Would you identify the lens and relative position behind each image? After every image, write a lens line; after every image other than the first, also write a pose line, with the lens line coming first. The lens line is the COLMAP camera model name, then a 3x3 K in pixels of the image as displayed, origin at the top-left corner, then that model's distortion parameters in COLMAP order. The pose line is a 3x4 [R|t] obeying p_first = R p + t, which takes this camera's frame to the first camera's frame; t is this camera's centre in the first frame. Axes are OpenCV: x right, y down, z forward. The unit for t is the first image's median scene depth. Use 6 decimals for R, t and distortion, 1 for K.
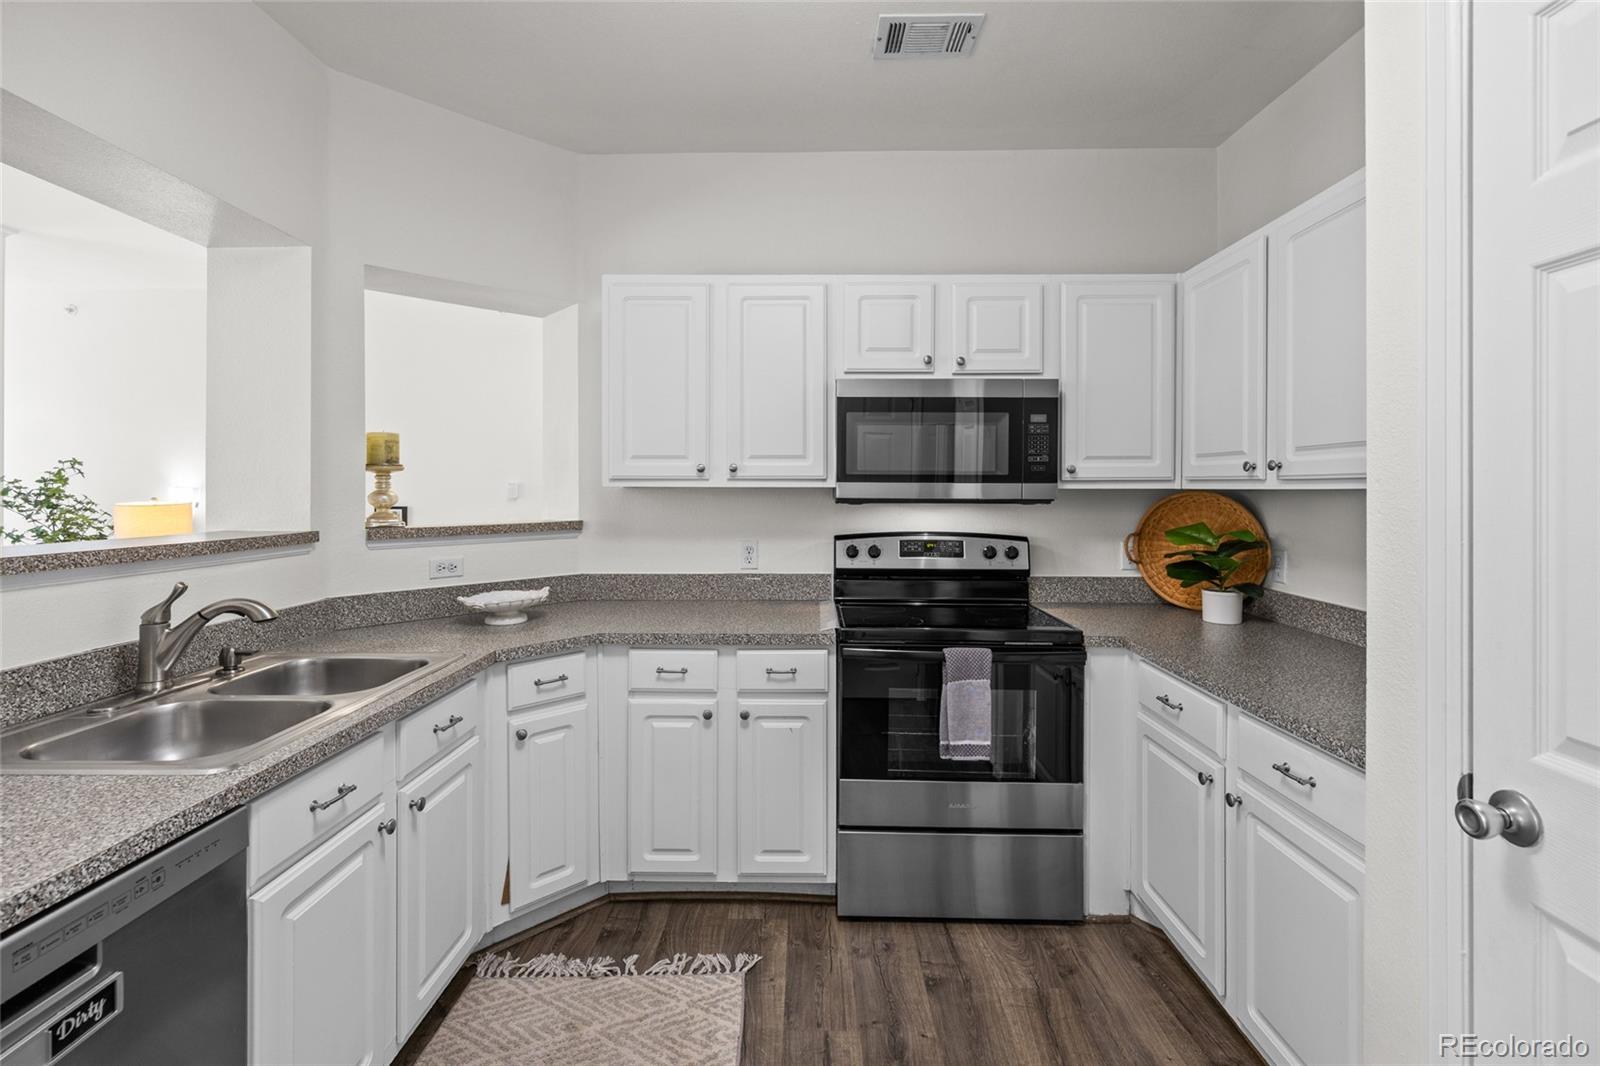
lens RADIAL K [[716.6, 0, 800.7], [0, 716.6, 494.7], [0, 0, 1]] dist [0.000216, 0.000660]
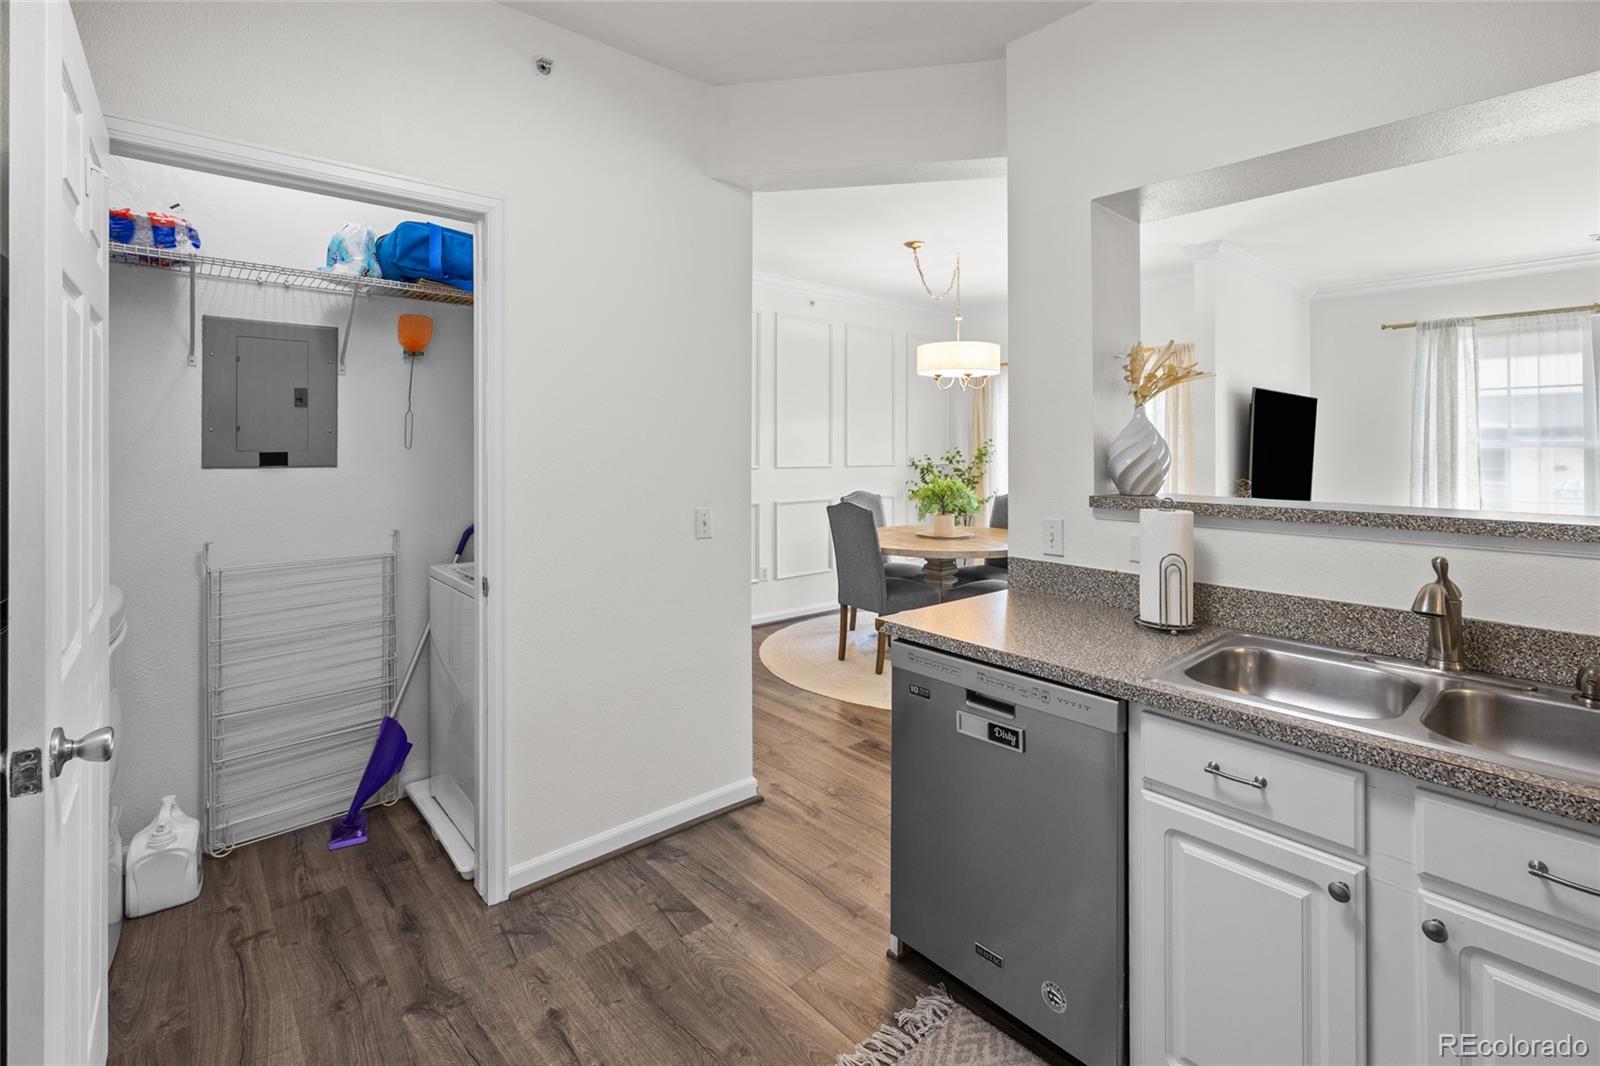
lens RADIAL K [[726.1, 0, 801.5], [0, 726.1, 439.1], [0, 0, 1]] dist [-0.002224, 0.000099]
pose [[-0.746096, -0.013464, -0.665703, 0.240573], [-0.009736, 0.999909, -0.009312, -0.009220], [0.665768, -0.000466, -0.746159, 0.734132]]
